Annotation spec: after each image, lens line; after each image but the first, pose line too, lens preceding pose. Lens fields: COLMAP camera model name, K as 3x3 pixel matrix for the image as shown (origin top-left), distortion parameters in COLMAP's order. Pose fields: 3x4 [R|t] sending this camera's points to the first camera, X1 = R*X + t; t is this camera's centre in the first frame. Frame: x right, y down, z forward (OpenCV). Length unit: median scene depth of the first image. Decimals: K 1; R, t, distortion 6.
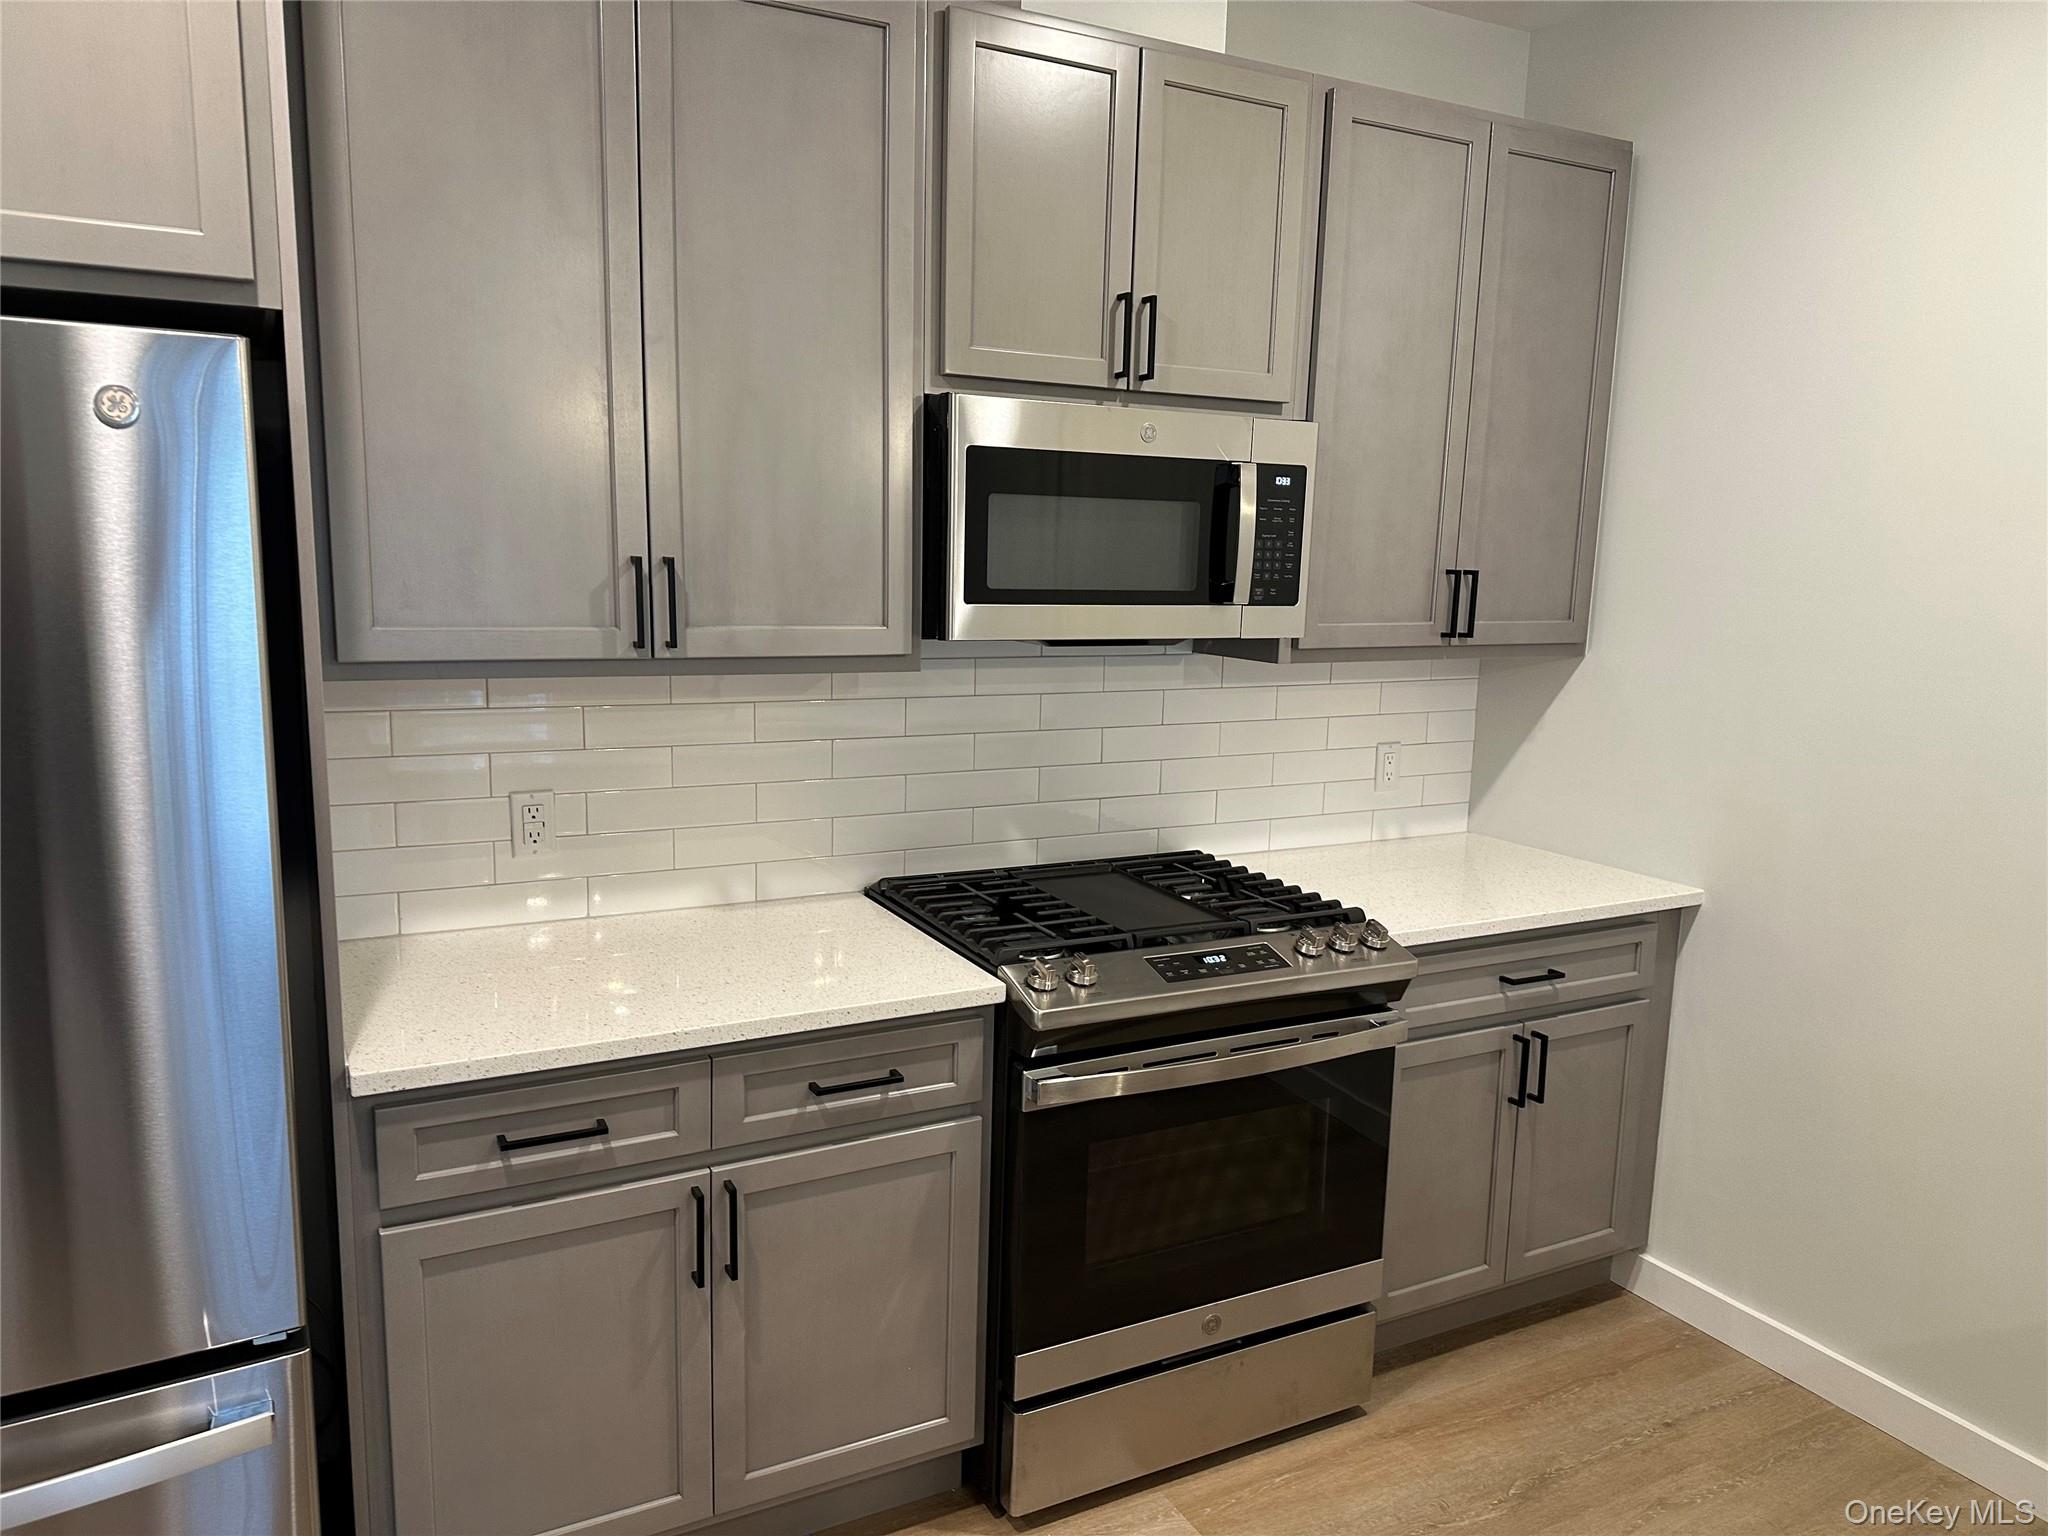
lens RADIAL K [[1404.3, 0, 1024.0], [0, 1404.3, 768.0], [0, 0, 1]] dist [0.020665, -0.003539]
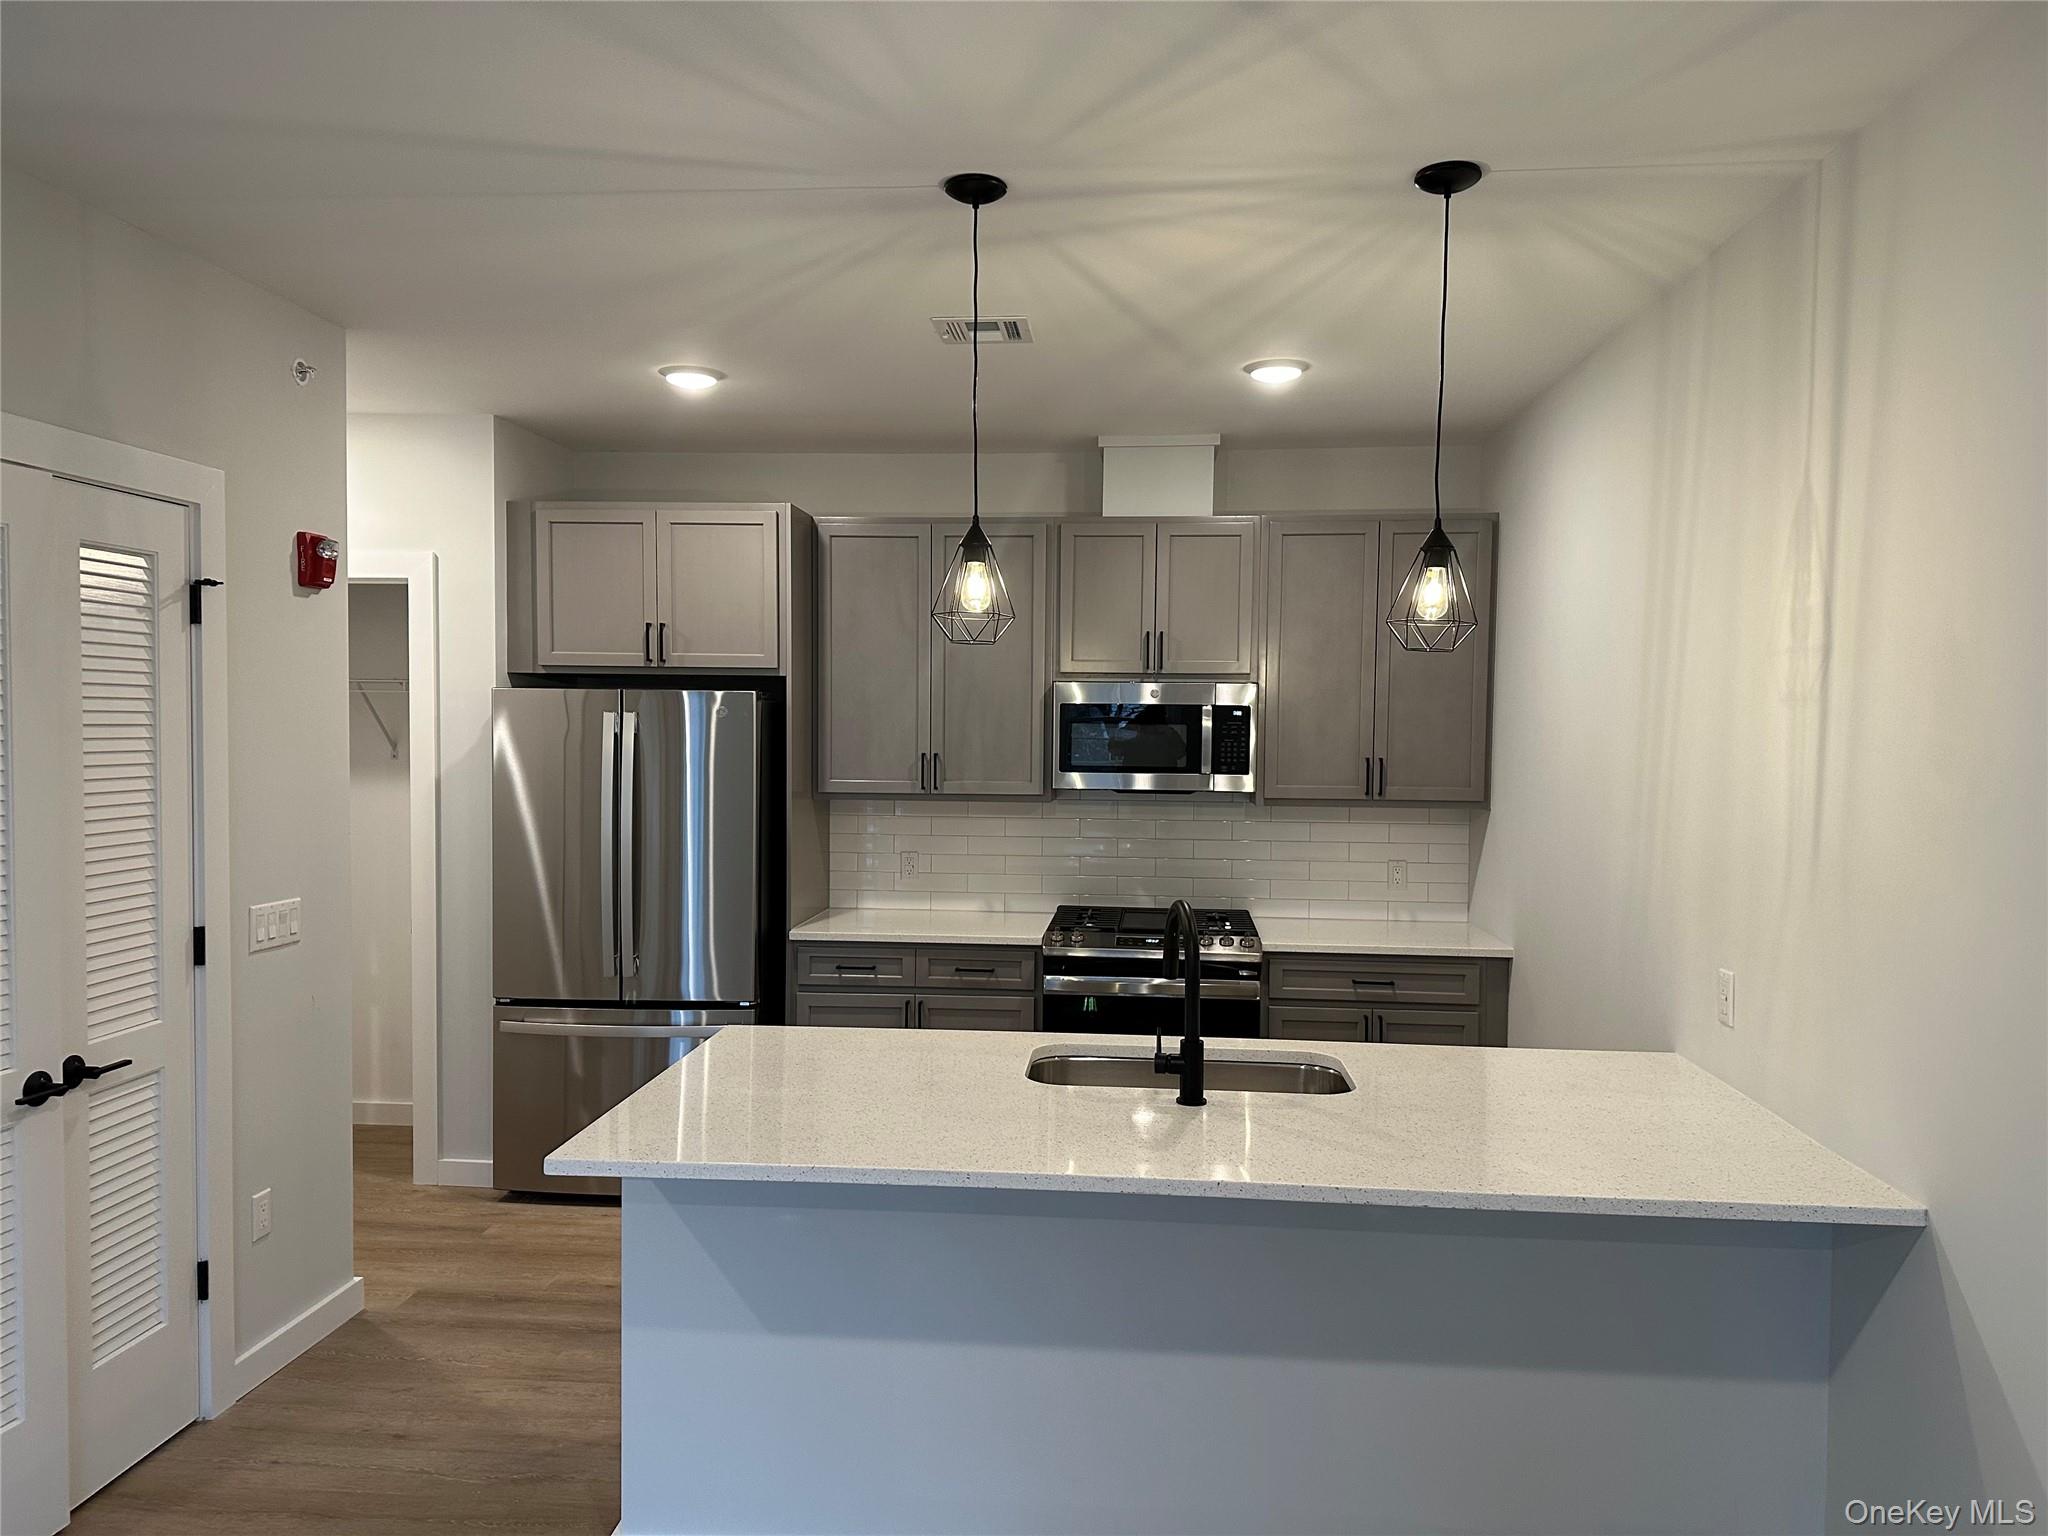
lens RADIAL K [[1404.3, 0, 1024.0], [0, 1404.3, 768.0], [0, 0, 1]] dist [0.020665, -0.003539]
pose [[0.841636, 0.001452, -0.540044, 1.107575], [-0.073428, 0.991018, -0.111769, 0.128969], [0.535031, 0.133723, 0.834183, -0.888919]]
